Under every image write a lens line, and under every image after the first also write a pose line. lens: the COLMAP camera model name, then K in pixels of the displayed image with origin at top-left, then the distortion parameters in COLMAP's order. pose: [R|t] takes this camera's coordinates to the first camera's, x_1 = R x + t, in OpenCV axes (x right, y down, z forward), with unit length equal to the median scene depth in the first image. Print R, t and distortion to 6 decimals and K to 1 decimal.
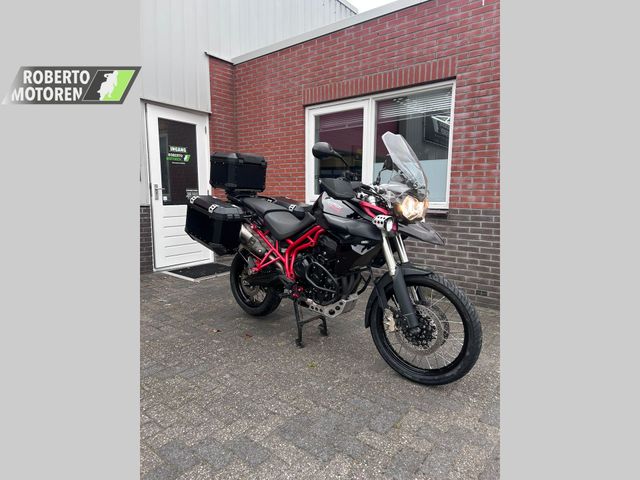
lens RADIAL K [[361.8, 0, 321.2], [0, 361.8, 241.4], [0, 0, 1]] dist [0.036338, -0.040487]
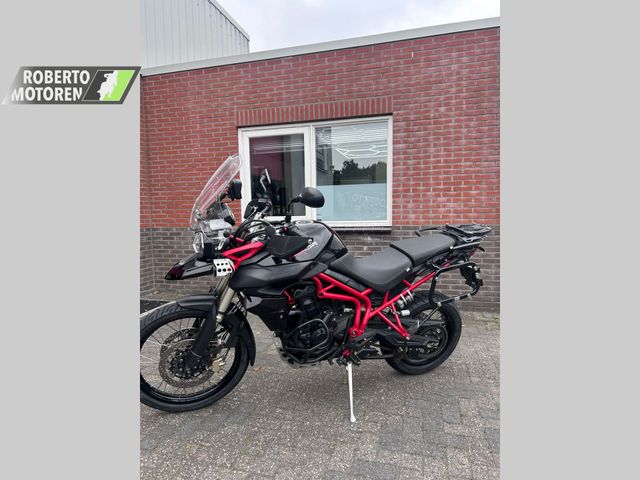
lens RADIAL K [[361.8, 0, 321.2], [0, 361.8, 242.4], [0, 0, 1]] dist [0.036338, -0.040487]
pose [[0.920734, -0.054462, 0.386371, -0.309949], [0.074492, 0.996533, -0.037049, -0.013104], [-0.383013, 0.062894, 0.921599, 0.038270]]
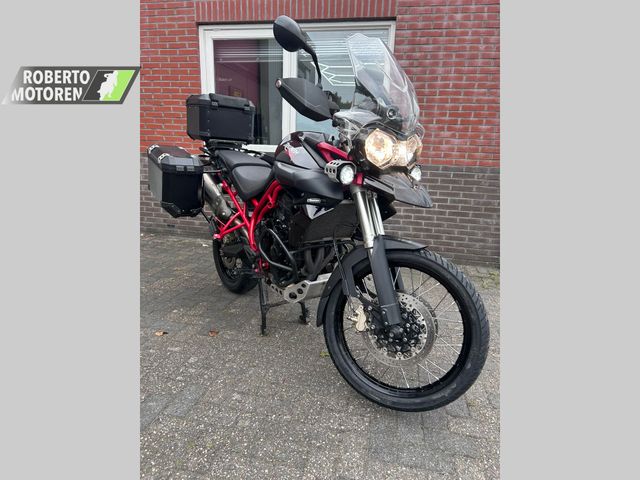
lens RADIAL K [[361.8, 0, 324.7], [0, 361.8, 242.5], [0, 0, 1]] dist [0.036338, -0.040487]
pose [[0.893313, -0.083319, 0.441645, -0.245600], [0.026849, 0.990804, 0.132614, -0.013727], [-0.448633, -0.106608, 0.887335, 0.196320]]
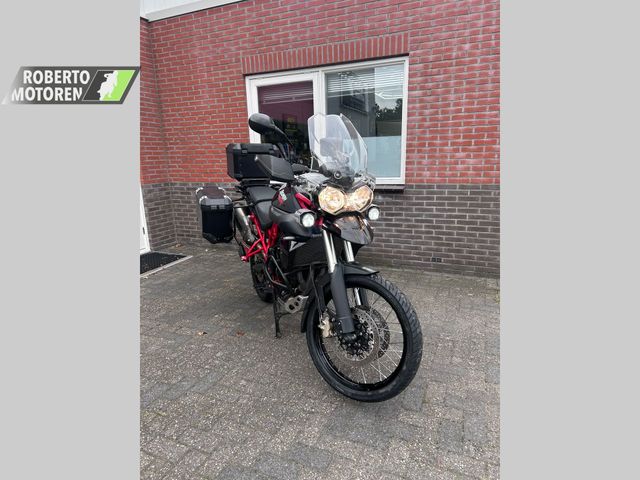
lens RADIAL K [[361.8, 0, 324.8], [0, 361.8, 242.9], [0, 0, 1]] dist [0.036338, -0.040487]
pose [[0.963439, -0.093095, 0.251232, -0.160323], [0.066194, 0.991331, 0.113497, -0.057393], [-0.259620, -0.092717, 0.961250, 0.030726]]
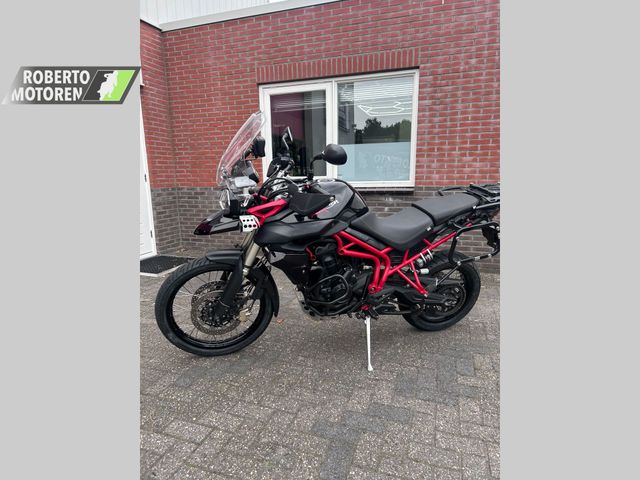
lens RADIAL K [[361.8, 0, 318.1], [0, 361.8, 243.0], [0, 0, 1]] dist [0.036338, -0.040487]
pose [[0.943818, -0.081021, 0.320380, -0.317614], [0.063711, 0.995904, 0.064164, -0.006830], [-0.324267, -0.040147, 0.945113, 0.026784]]
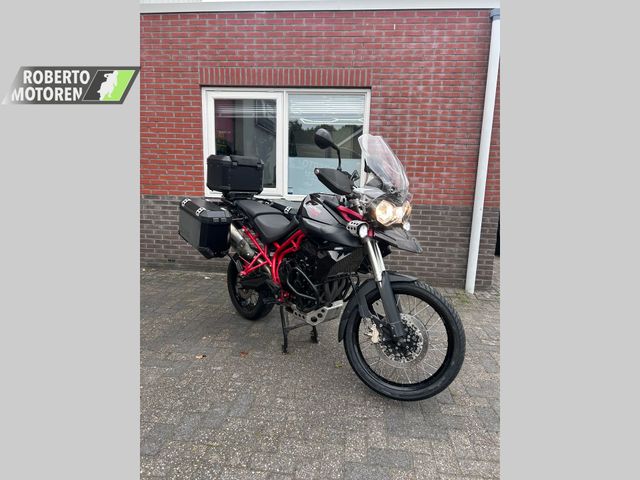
lens RADIAL K [[361.8, 0, 324.7], [0, 361.8, 238.4], [0, 0, 1]] dist [0.036338, -0.040487]
pose [[0.841918, -0.073884, 0.534523, -0.390313], [0.046340, 0.996822, 0.064795, -0.060164], [-0.537611, -0.029782, 0.842667, 0.104516]]
